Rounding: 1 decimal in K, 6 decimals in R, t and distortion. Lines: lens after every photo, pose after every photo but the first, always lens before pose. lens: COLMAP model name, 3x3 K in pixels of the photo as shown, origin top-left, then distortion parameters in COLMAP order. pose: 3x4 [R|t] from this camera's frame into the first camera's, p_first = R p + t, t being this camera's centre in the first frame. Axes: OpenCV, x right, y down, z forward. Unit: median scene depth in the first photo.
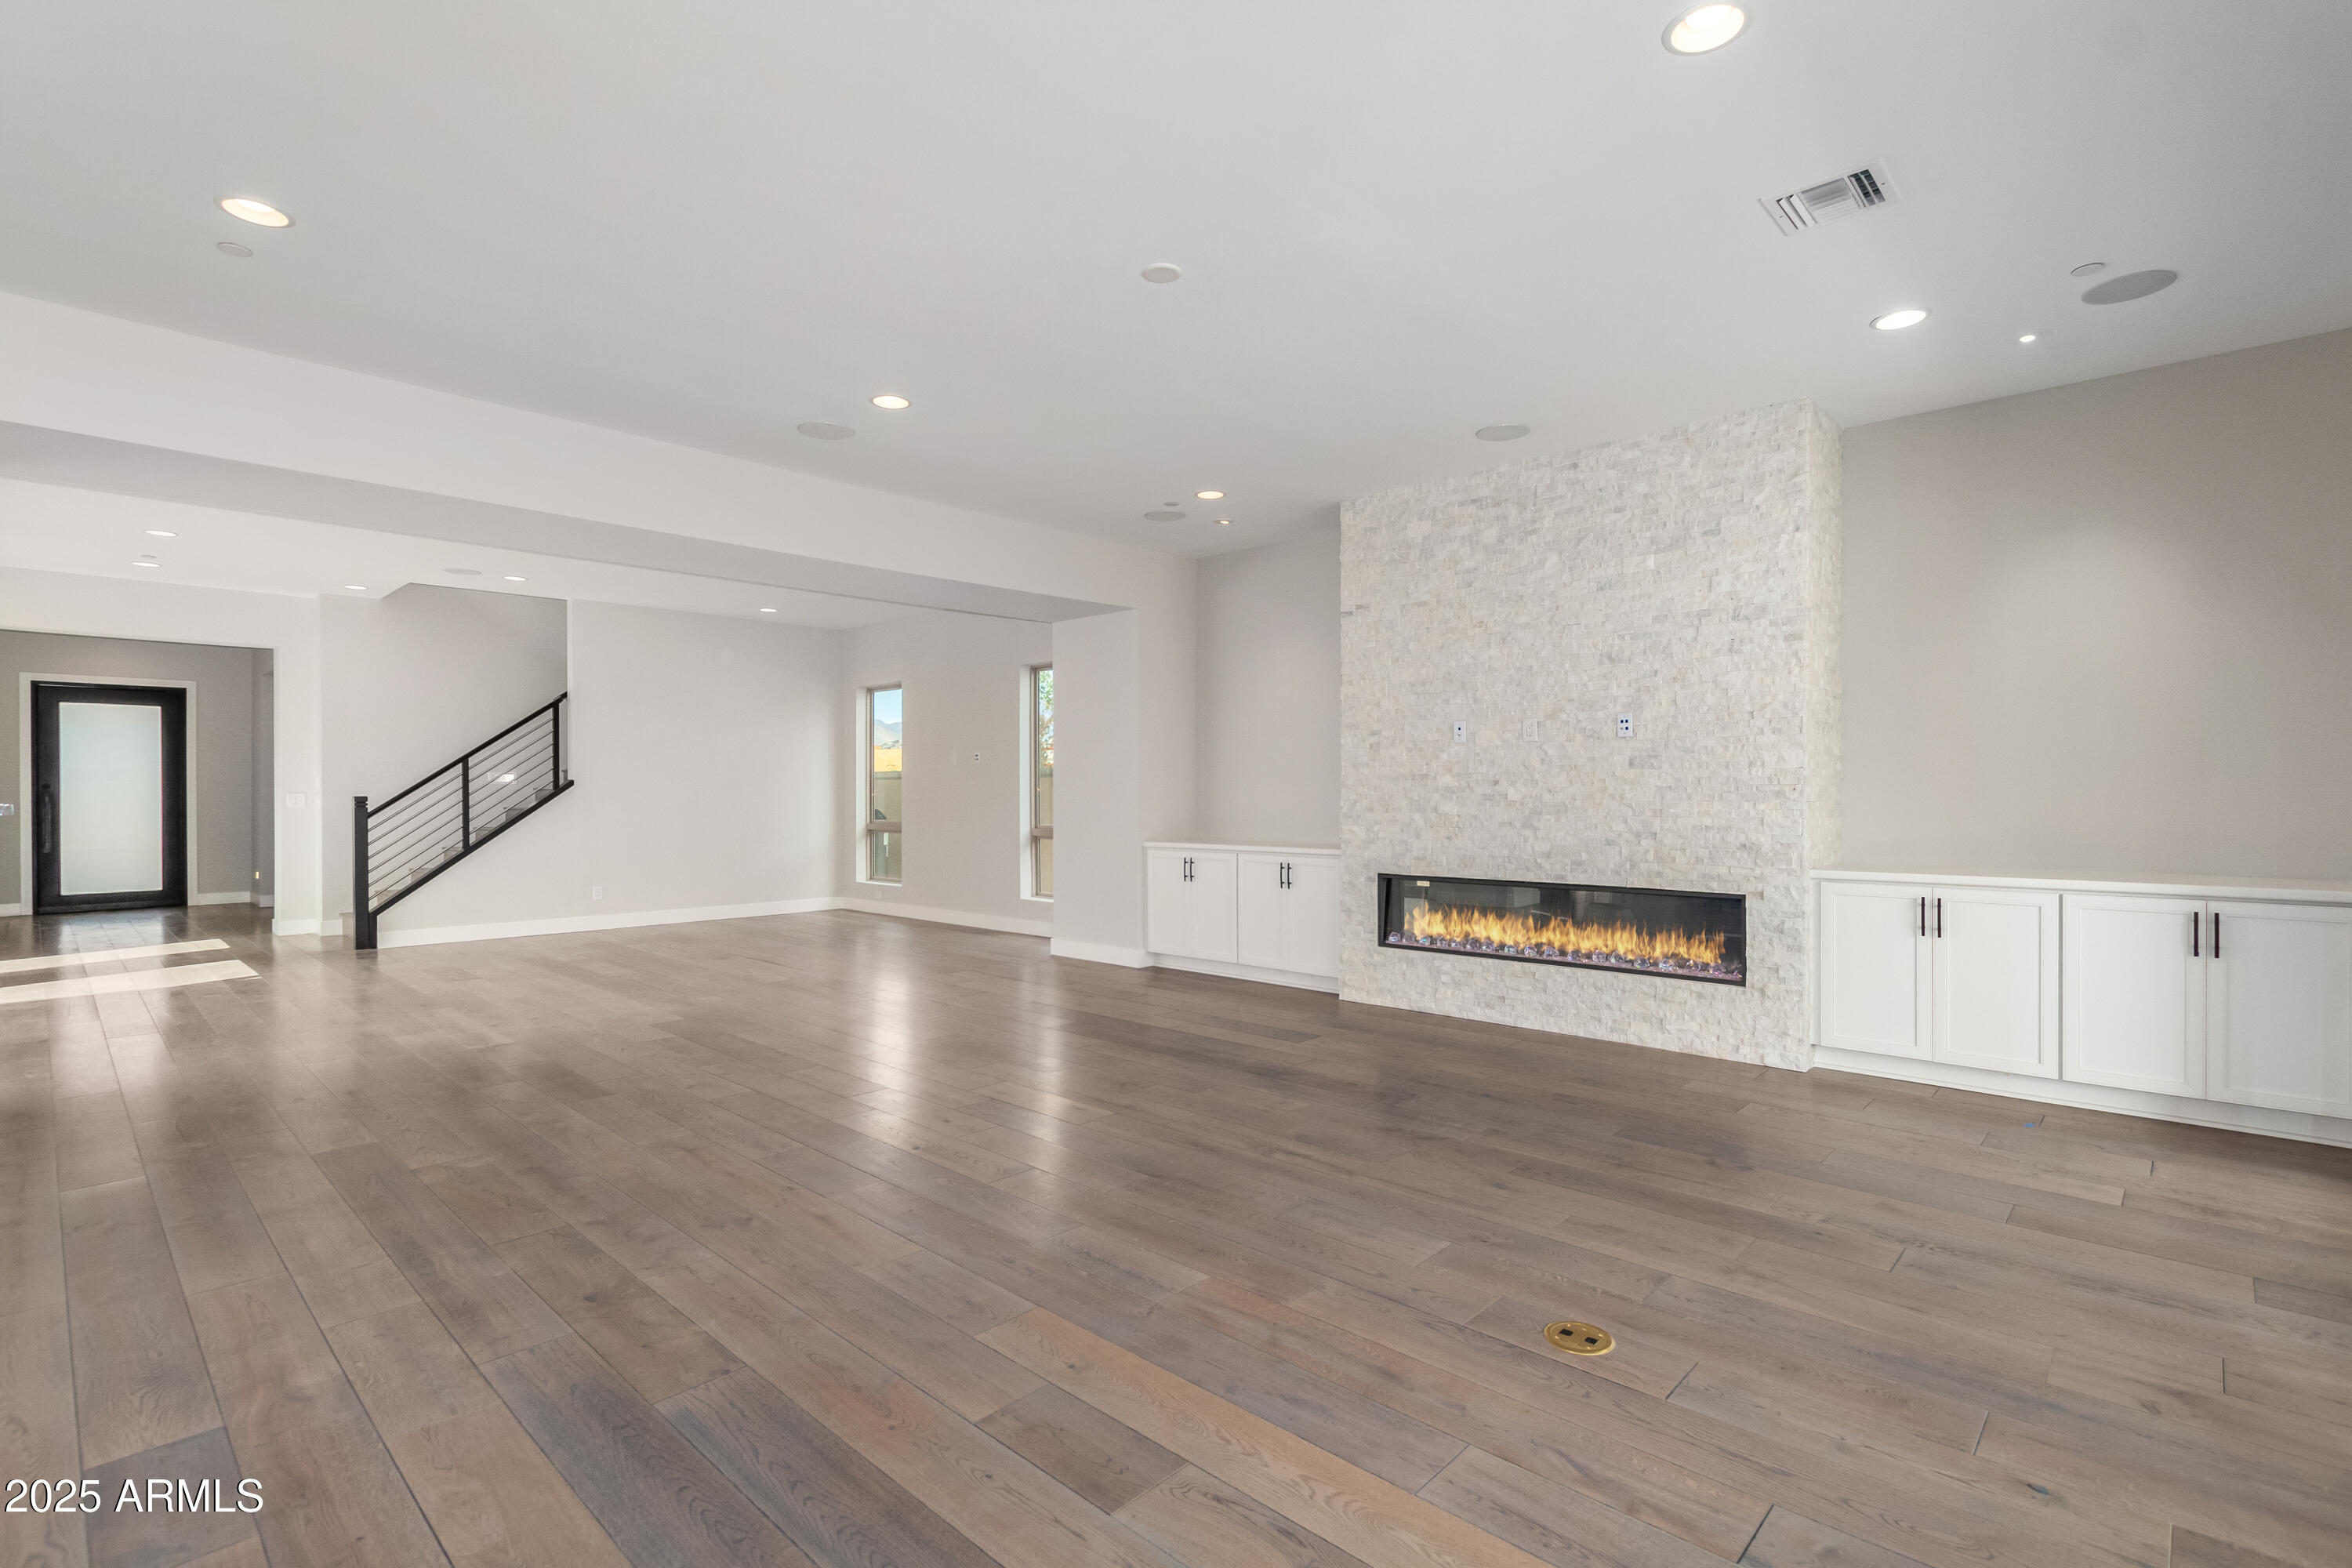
lens RADIAL K [[1080.5, 0, 1179.5], [0, 1080.5, 791.7], [0, 0, 1]] dist [0.003133, -0.000187]
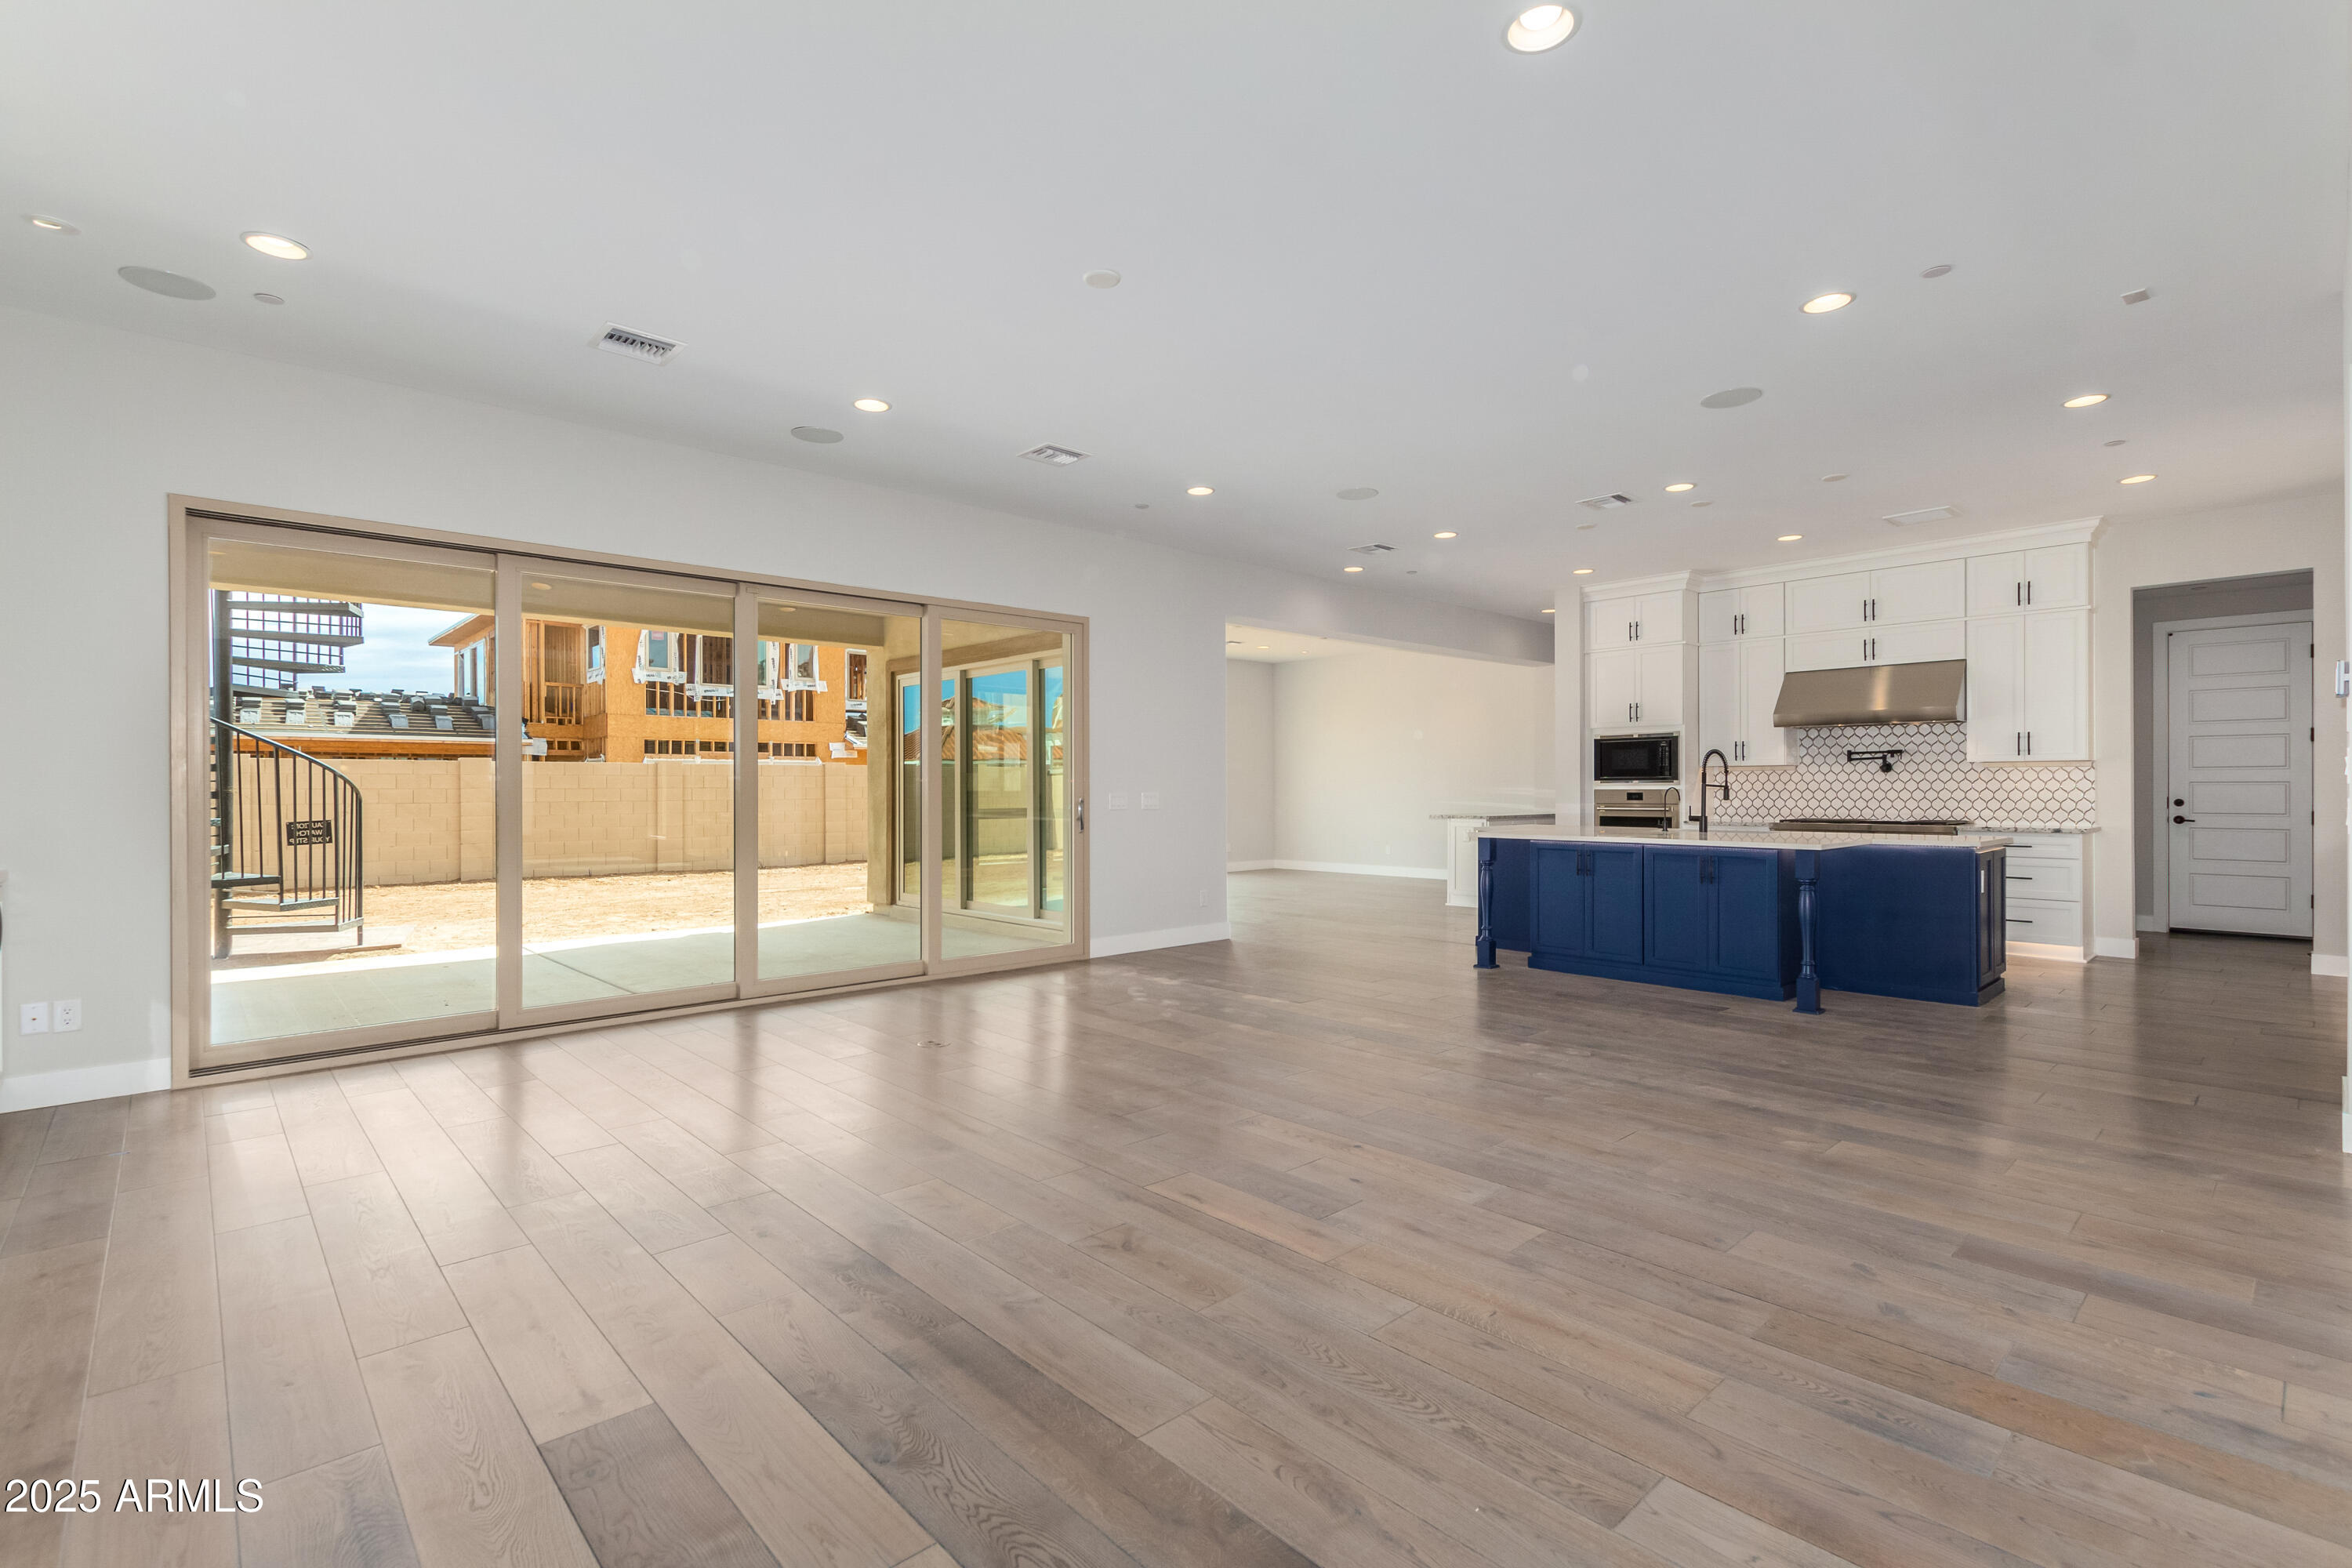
lens RADIAL K [[1080.5, 0, 1179.5], [0, 1080.5, 791.7], [0, 0, 1]] dist [0.003133, -0.000187]
pose [[-0.997823, 0.005989, 0.065677, -0.104783], [0.006323, 0.999968, 0.004878, 0.008936], [-0.065646, 0.005282, -0.997829, 1.342598]]
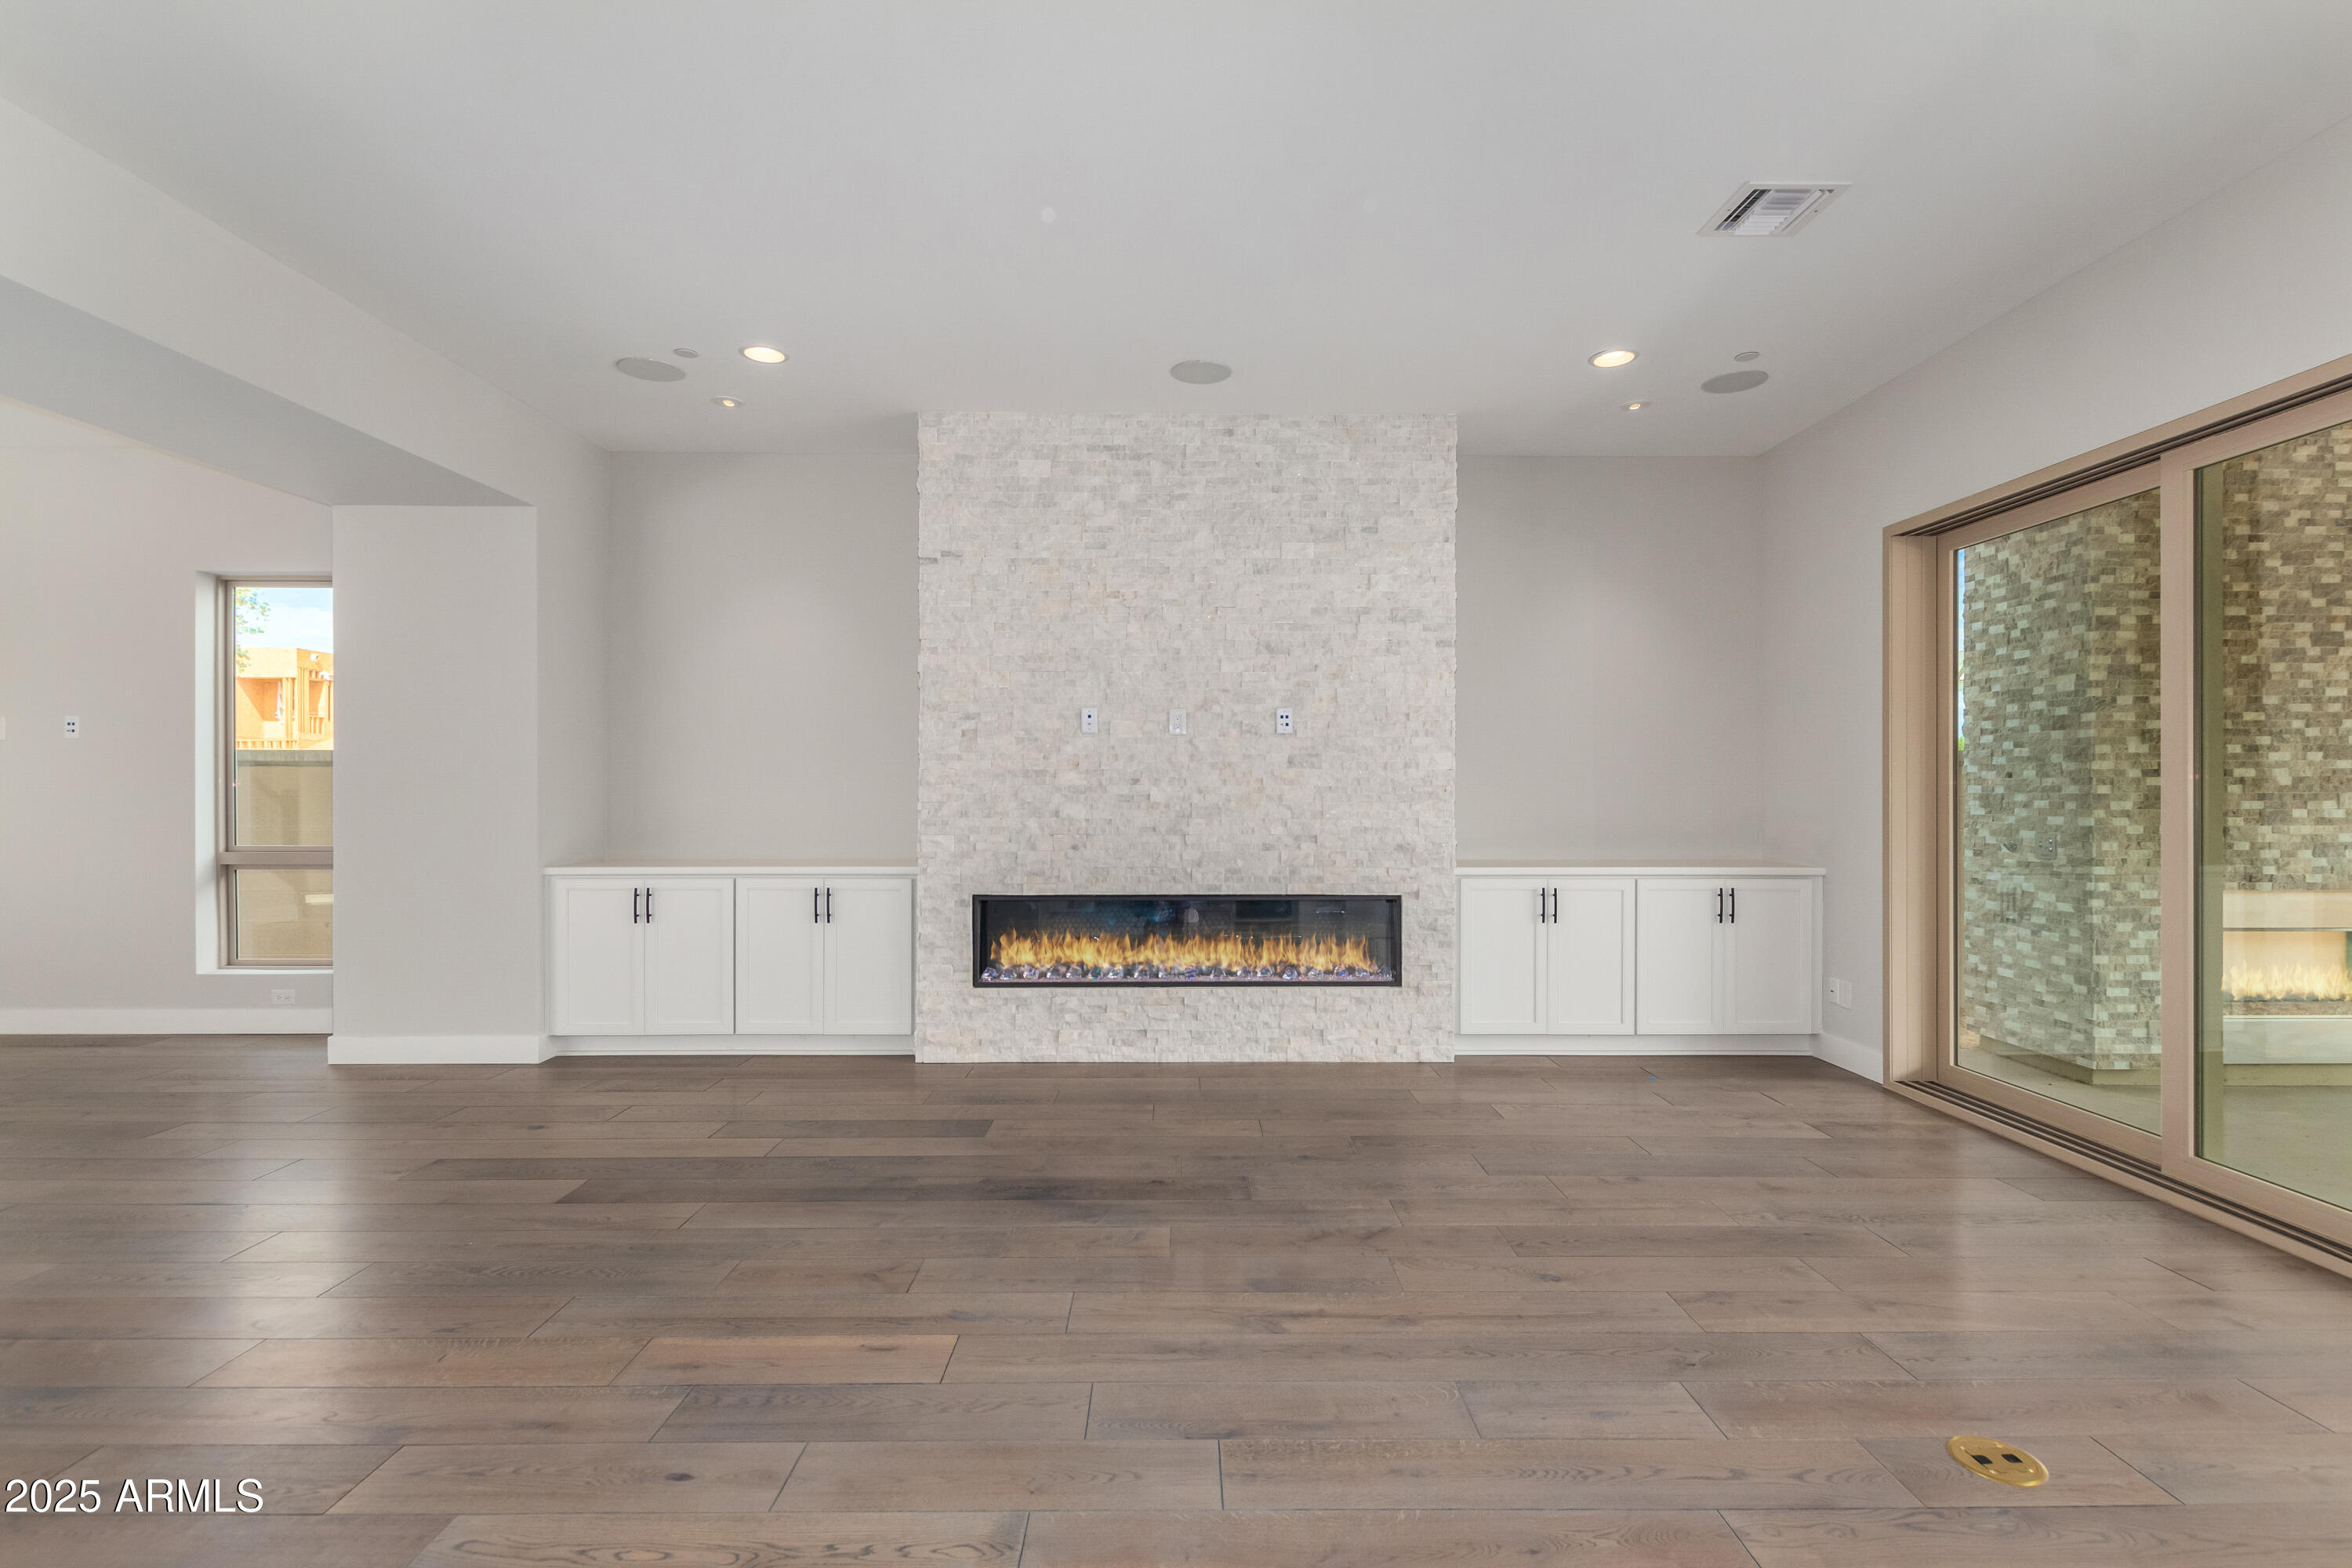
lens RADIAL K [[1080.5, 0, 1179.5], [0, 1080.5, 791.7], [0, 0, 1]] dist [0.003133, -0.000187]
pose [[0.724514, 0.003574, 0.689251, -0.288227], [-0.002936, 0.999993, -0.002100, 0.001625], [-0.689254, -0.000502, 0.724520, 0.373755]]
